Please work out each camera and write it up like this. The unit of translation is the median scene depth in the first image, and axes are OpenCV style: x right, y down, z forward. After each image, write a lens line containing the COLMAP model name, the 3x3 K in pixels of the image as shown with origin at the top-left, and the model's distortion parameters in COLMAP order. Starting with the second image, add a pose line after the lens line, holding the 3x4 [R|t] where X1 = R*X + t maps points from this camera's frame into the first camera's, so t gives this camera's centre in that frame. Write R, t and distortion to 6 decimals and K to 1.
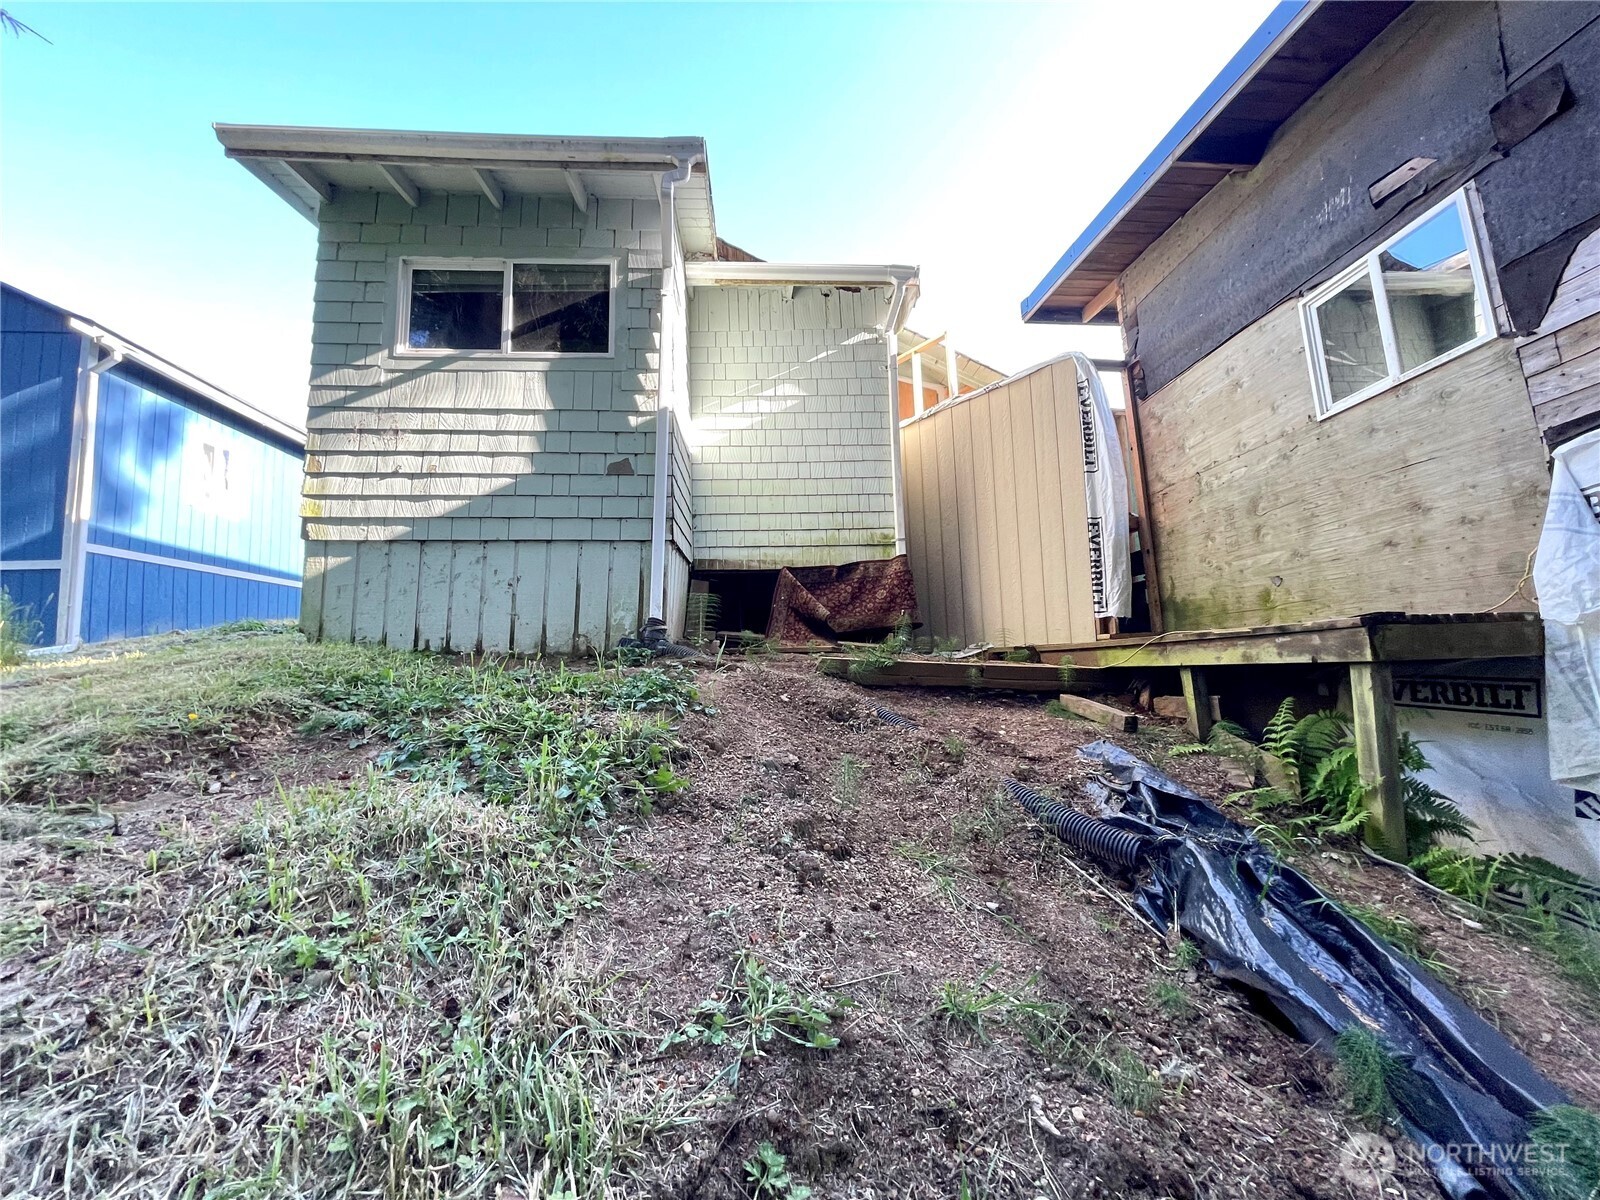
lens RADIAL K [[645.1, 0, 795.3], [0, 645.1, 599.0], [0, 0, 1]] dist [-0.000387, -0.000271]
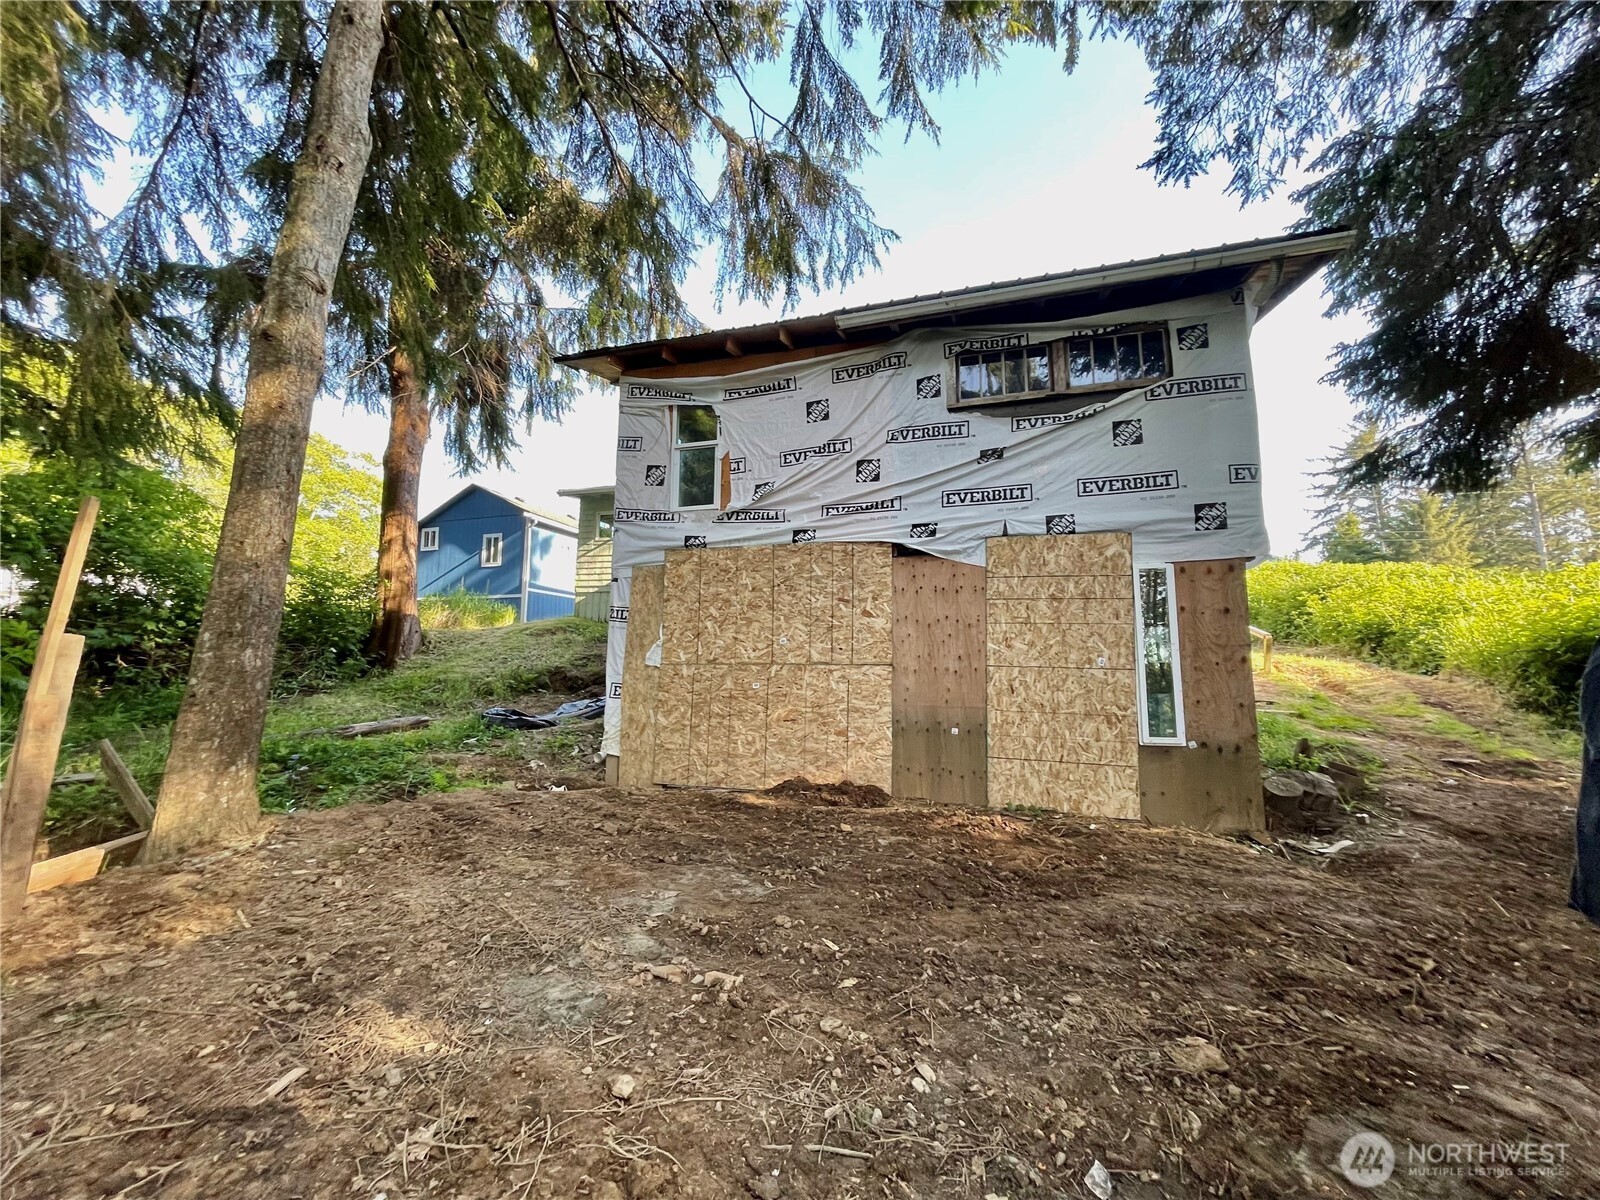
lens RADIAL K [[645.1, 0, 795.3], [0, 645.1, 599.0], [0, 0, 1]] dist [-0.000387, -0.000271]
pose [[0.914809, 0.000227, -0.403887, 1.821531], [-0.008558, 0.999786, -0.018823, 0.006871], [0.403797, 0.020676, 0.914615, -1.807804]]
